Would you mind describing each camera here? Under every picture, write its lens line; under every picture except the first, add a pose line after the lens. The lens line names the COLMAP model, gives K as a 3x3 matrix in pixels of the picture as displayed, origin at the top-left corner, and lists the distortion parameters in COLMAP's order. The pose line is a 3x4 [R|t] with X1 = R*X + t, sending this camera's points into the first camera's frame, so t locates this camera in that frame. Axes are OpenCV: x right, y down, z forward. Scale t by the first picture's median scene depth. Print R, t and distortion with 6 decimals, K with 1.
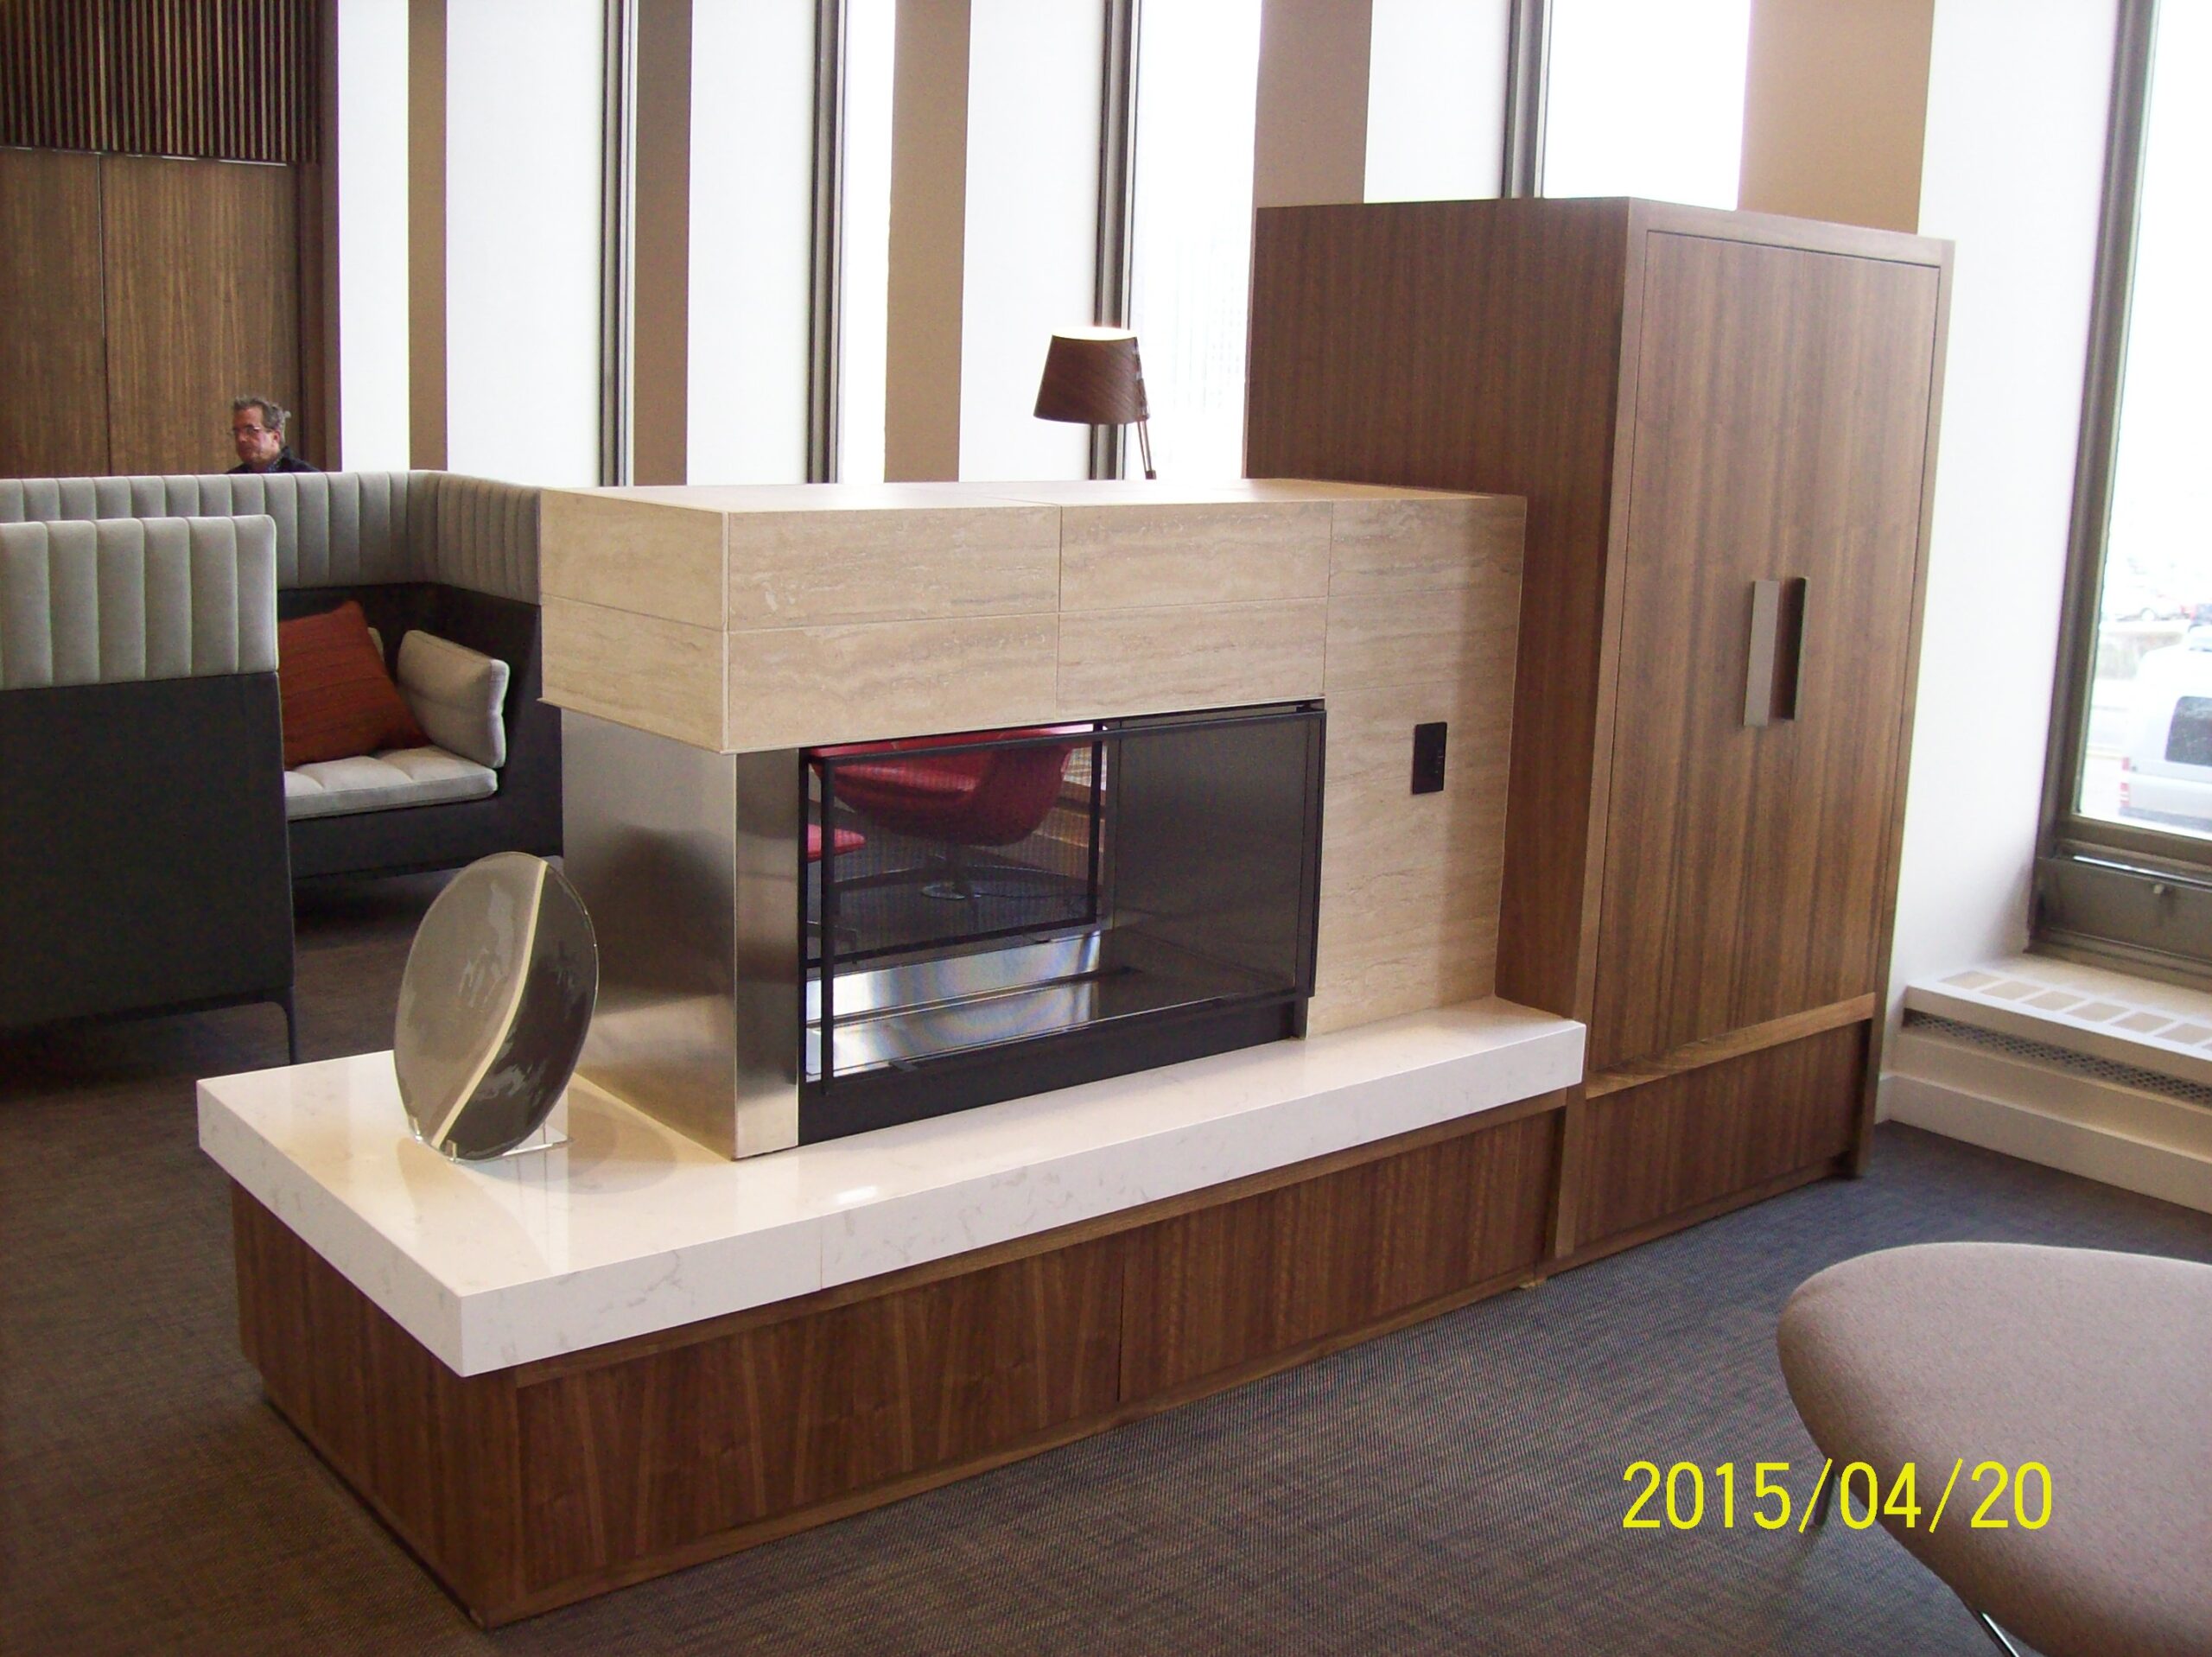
lens RADIAL K [[2351.6, 0, 1106.0], [0, 2351.6, 828.5], [0, 0, 1]] dist [-0.087481, -0.001619]
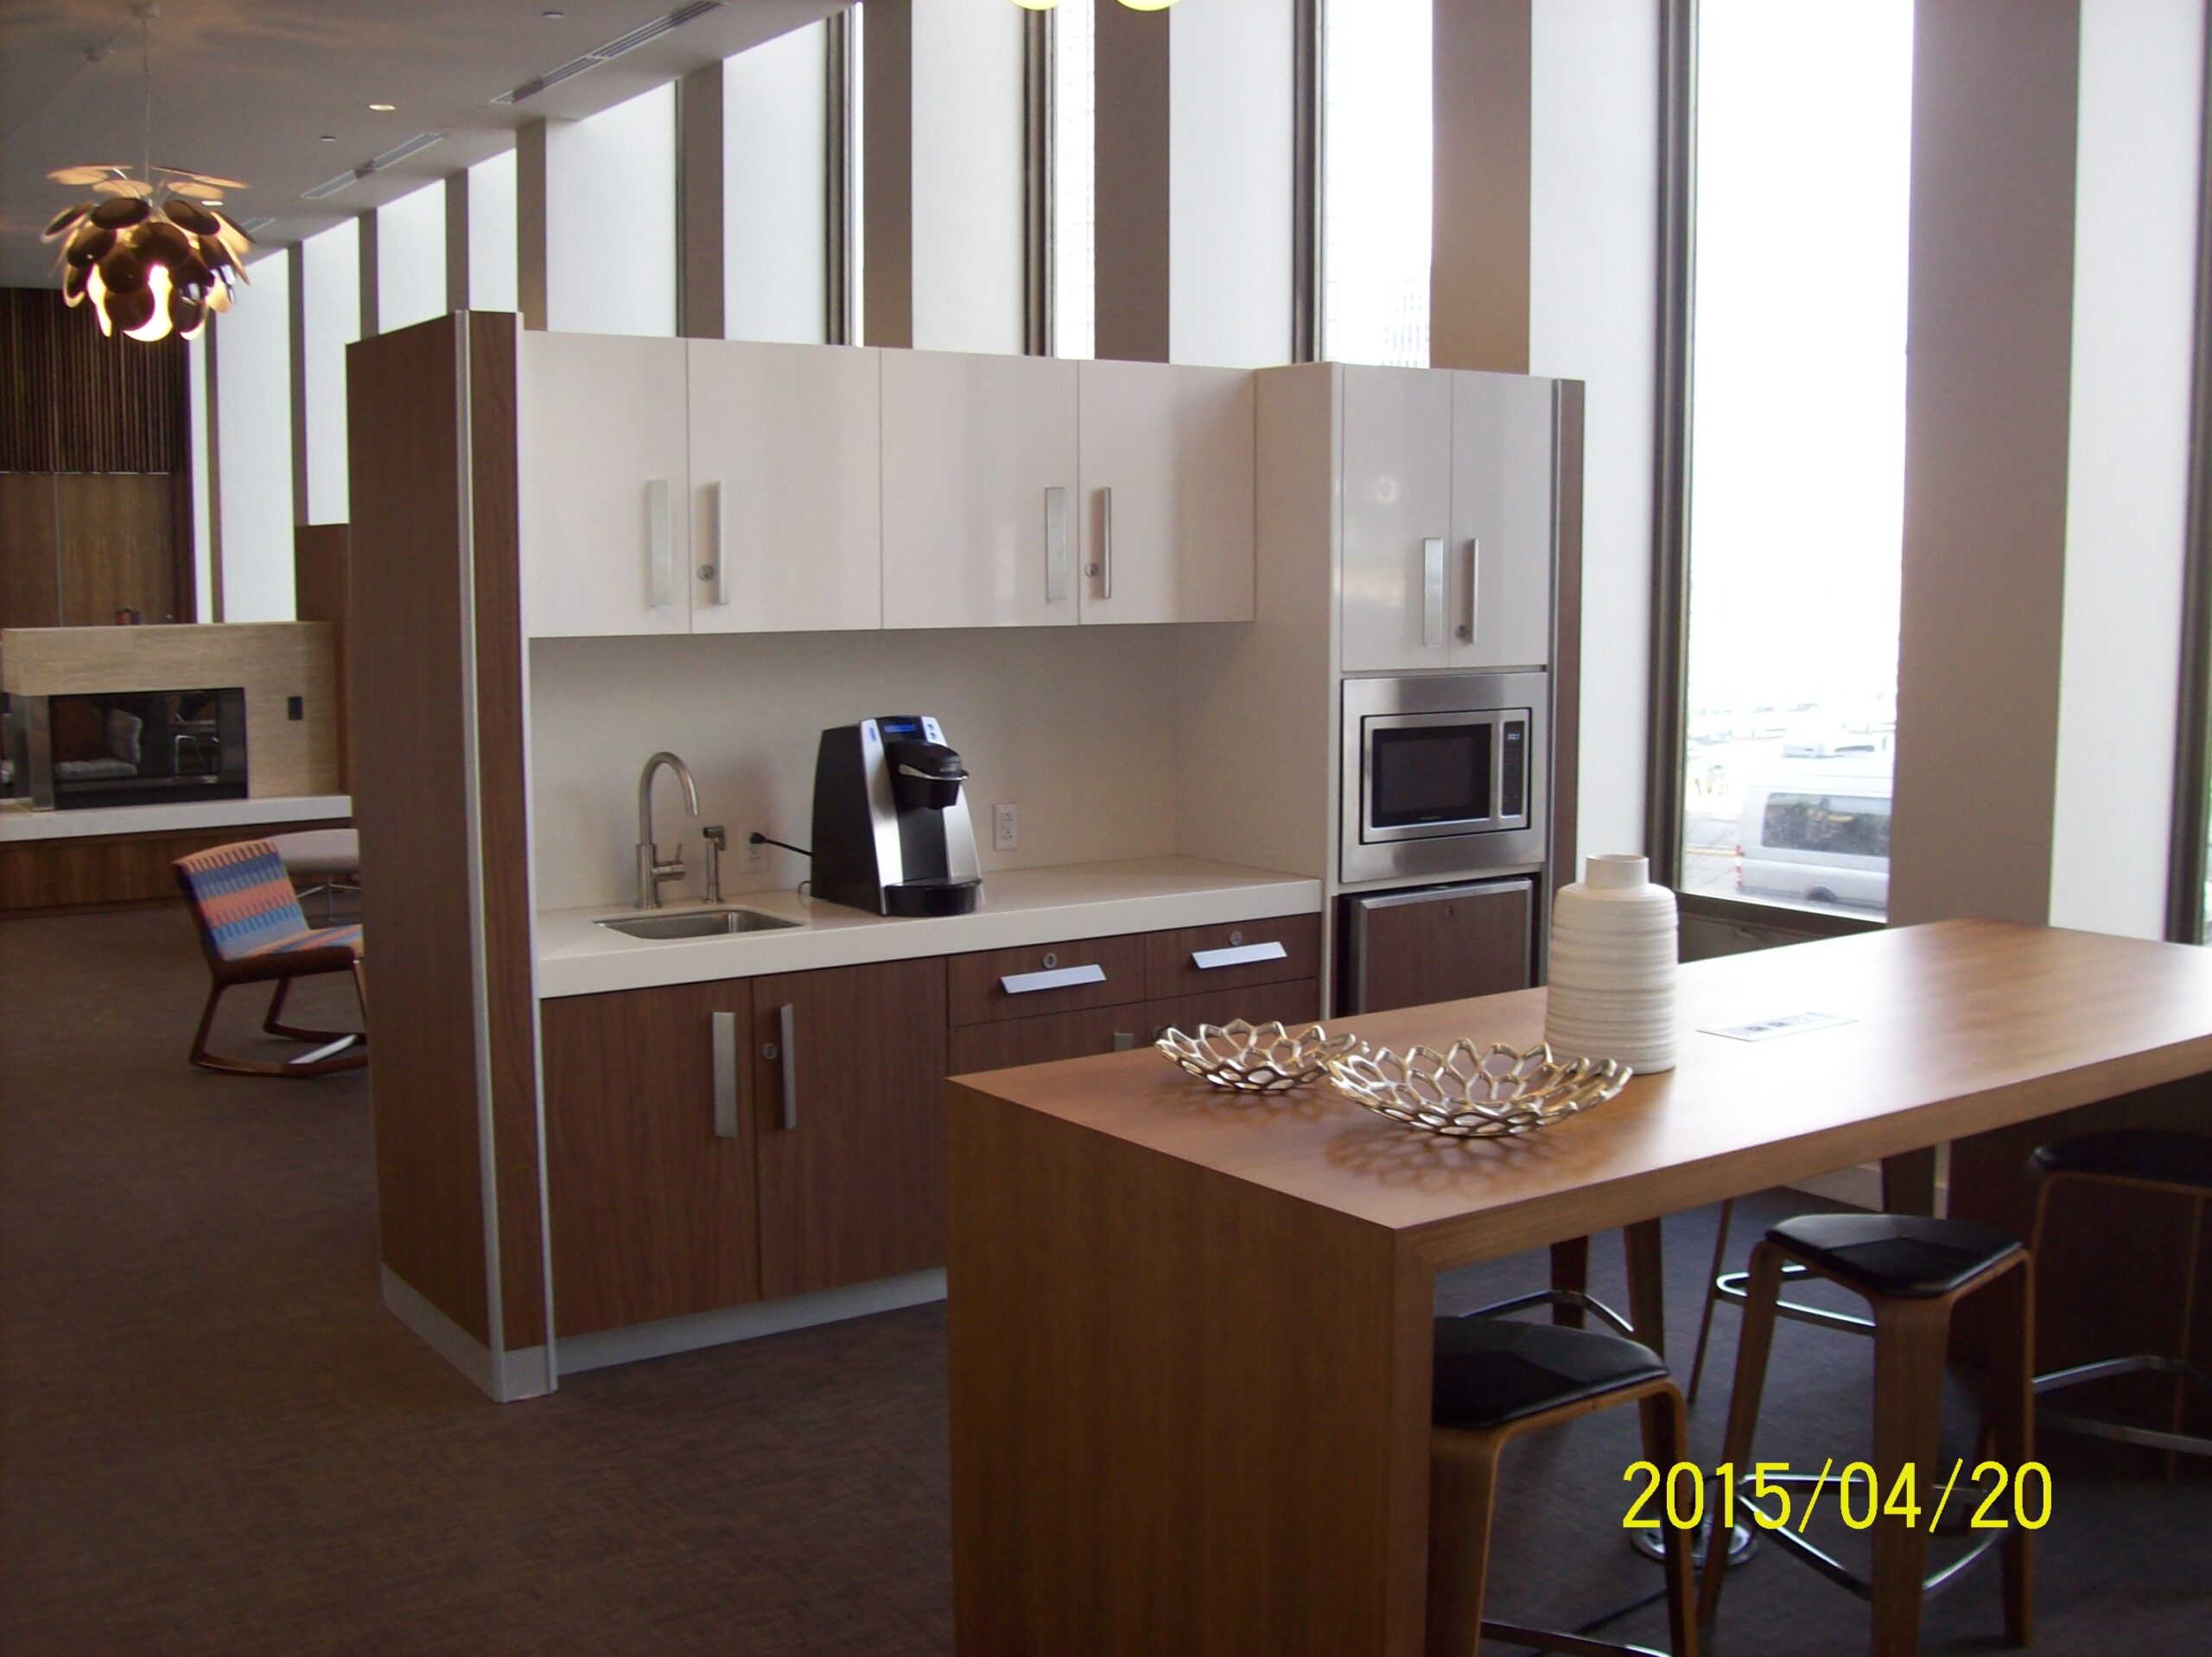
lens RADIAL K [[2351.6, 0, 1106.0], [0, 2351.6, 828.5], [0, 0, 1]] dist [-0.087481, -0.001619]
pose [[0.996143, -0.022803, -0.084736, 1.416074], [0.015912, 0.996577, -0.081129, 0.382081], [0.086295, 0.079468, 0.993095, -1.873843]]
